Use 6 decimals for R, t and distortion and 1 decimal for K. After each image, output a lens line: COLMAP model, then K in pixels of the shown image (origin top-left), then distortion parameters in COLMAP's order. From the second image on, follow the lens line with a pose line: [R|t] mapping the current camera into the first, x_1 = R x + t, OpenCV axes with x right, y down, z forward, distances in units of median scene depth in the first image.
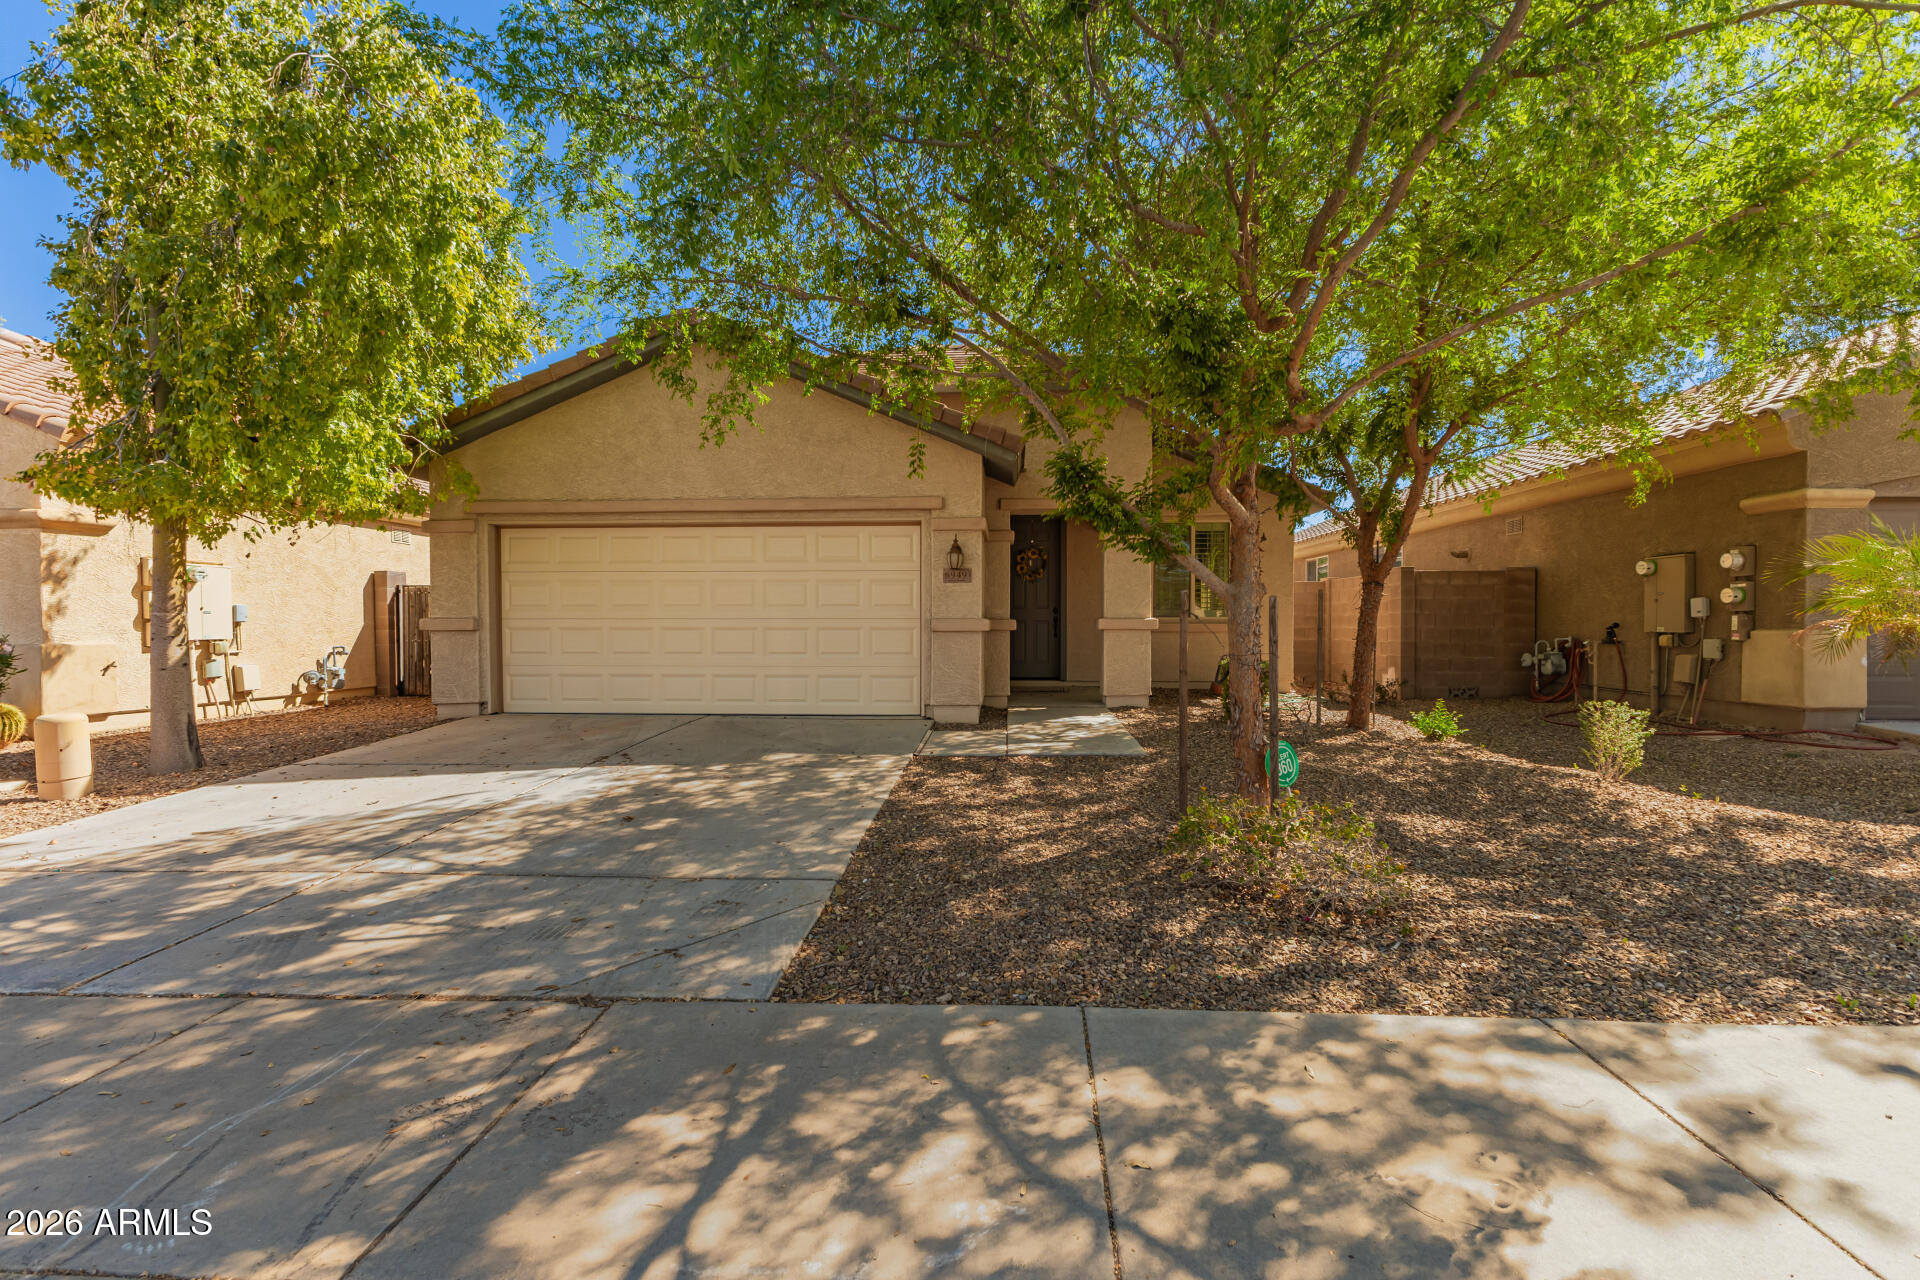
lens RADIAL K [[834.9, 0, 958.6], [0, 834.9, 636.0], [0, 0, 1]] dist [0.013957, -0.003293]
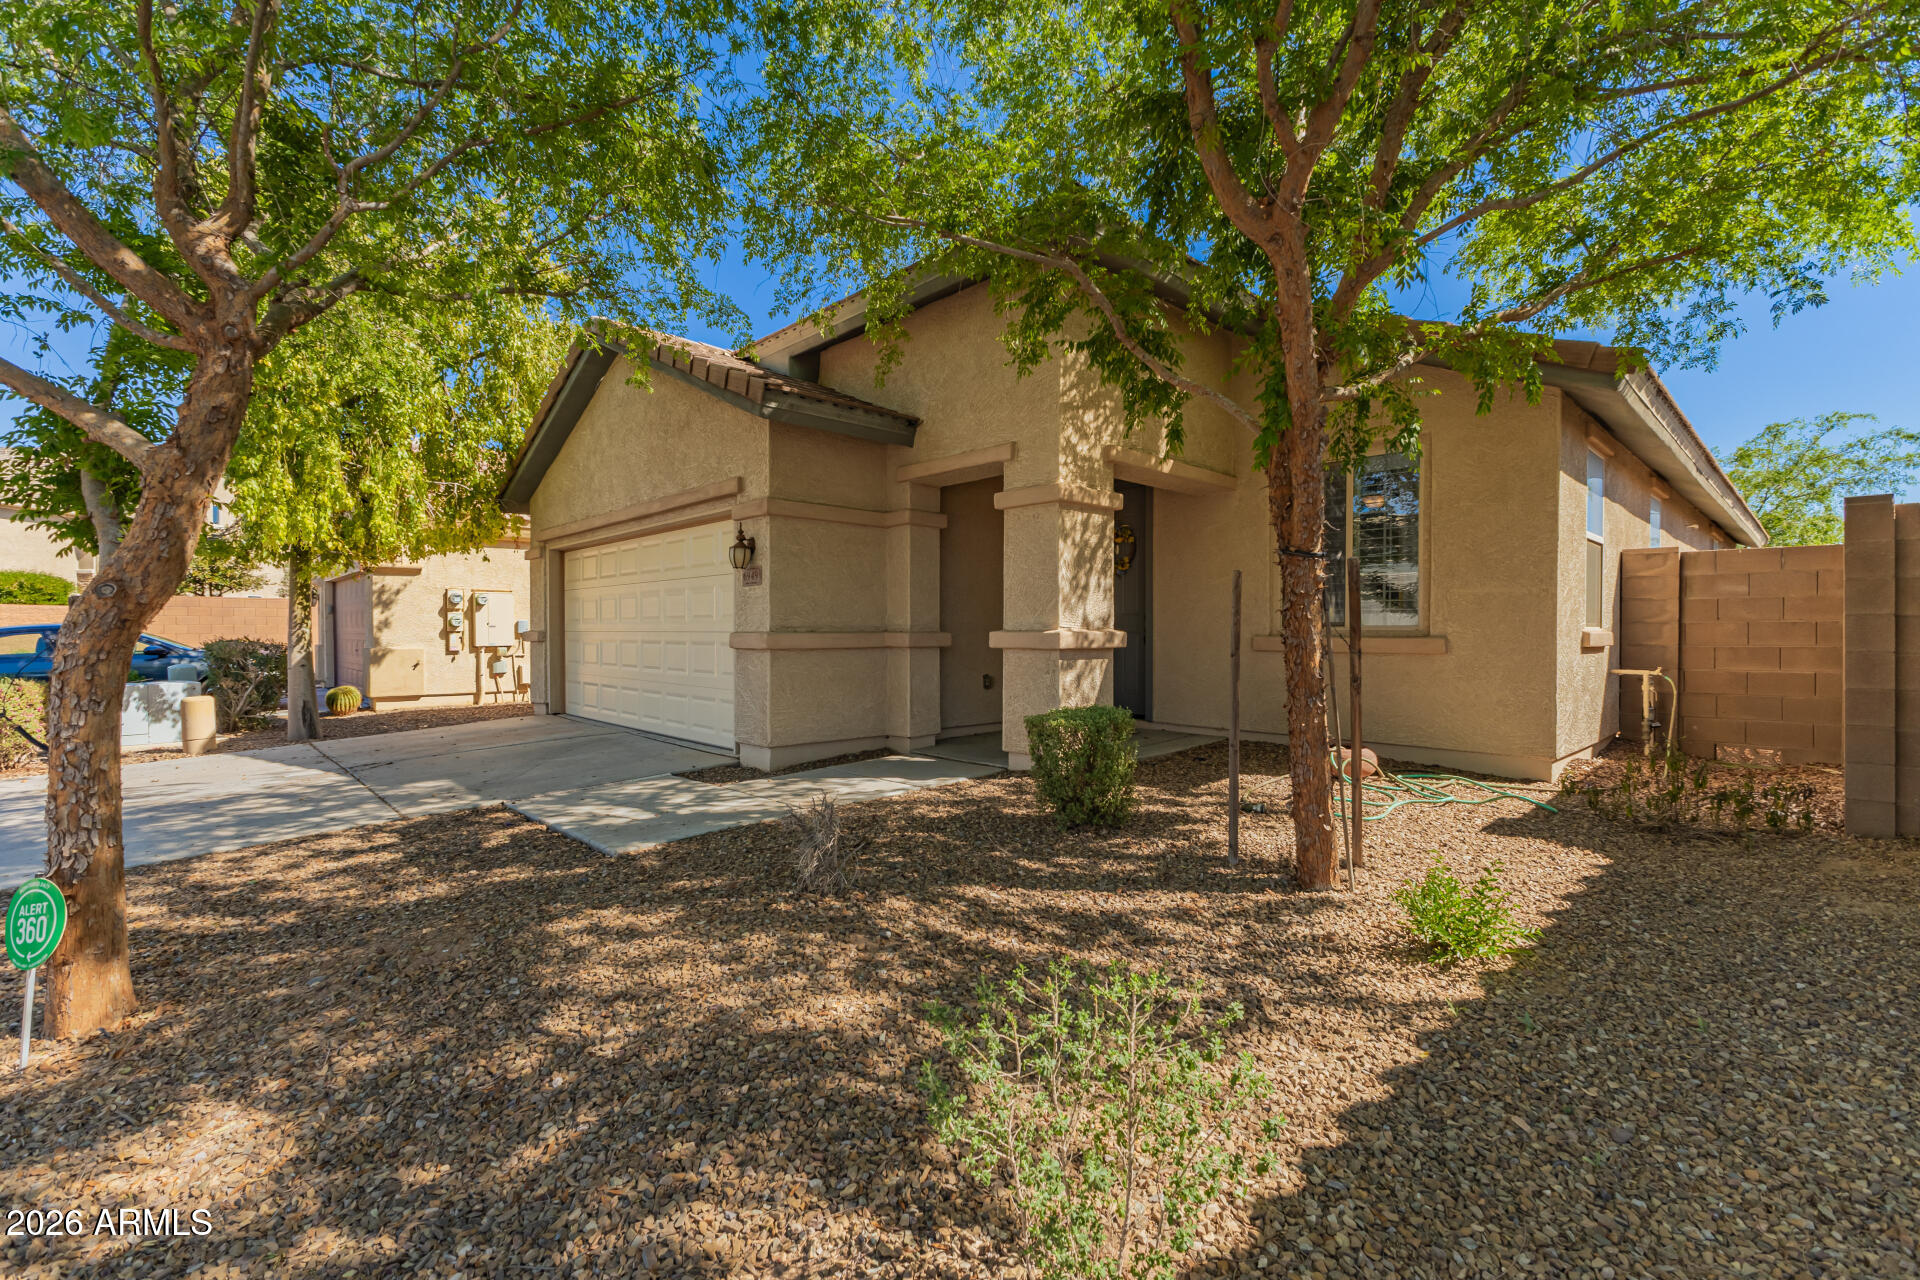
lens RADIAL K [[834.9, 0, 961.7], [0, 834.9, 634.6], [0, 0, 1]] dist [0.013957, -0.003293]
pose [[0.731453, 0.005396, -0.681870, 0.668831], [-0.014206, 0.999872, -0.007327, -0.015975], [0.681744, 0.015046, 0.731436, 0.562910]]
